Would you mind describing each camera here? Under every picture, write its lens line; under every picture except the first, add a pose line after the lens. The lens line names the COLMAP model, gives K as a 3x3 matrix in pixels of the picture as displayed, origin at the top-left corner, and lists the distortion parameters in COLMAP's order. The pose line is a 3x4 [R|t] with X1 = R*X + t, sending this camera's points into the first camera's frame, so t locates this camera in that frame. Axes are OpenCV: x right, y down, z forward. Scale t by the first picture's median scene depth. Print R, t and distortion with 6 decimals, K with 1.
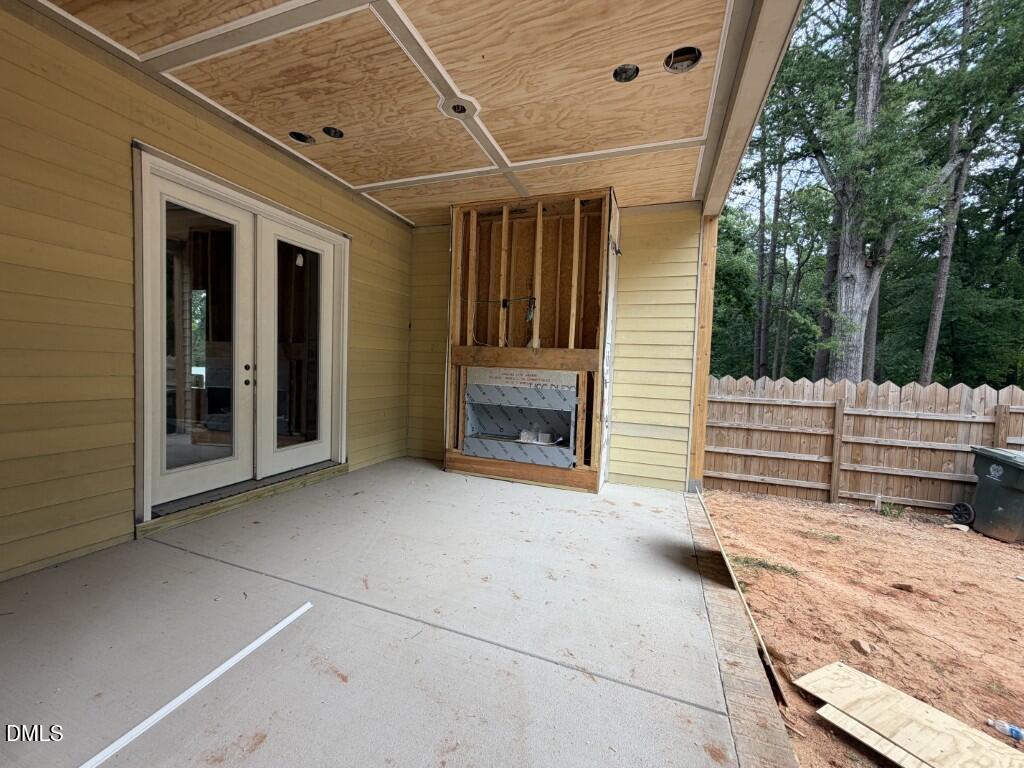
lens RADIAL K [[408.7, 0, 509.2], [0, 408.7, 383.2], [0, 0, 1]] dist [0.000589, 0.000039]
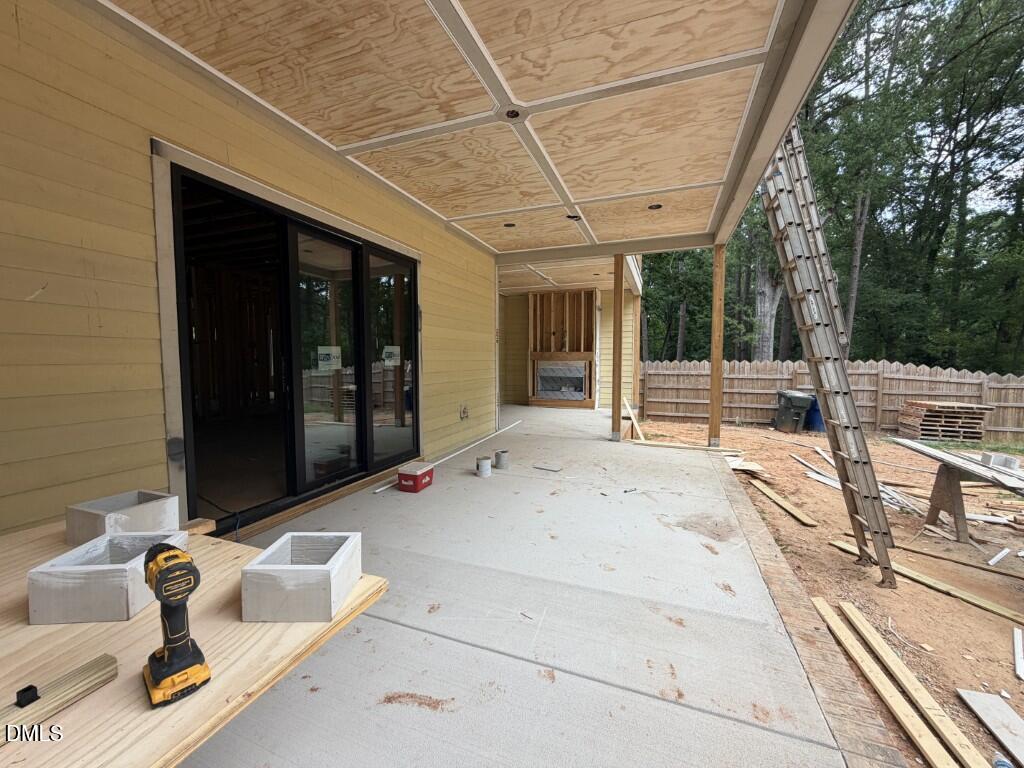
lens RADIAL K [[408.7, 0, 509.2], [0, 408.7, 383.2], [0, 0, 1]] dist [0.000589, 0.000039]
pose [[0.999183, -0.035806, -0.018716, -0.225795], [0.036146, 0.999182, 0.018145, 0.039952], [0.018051, -0.018807, 0.999660, -1.343019]]
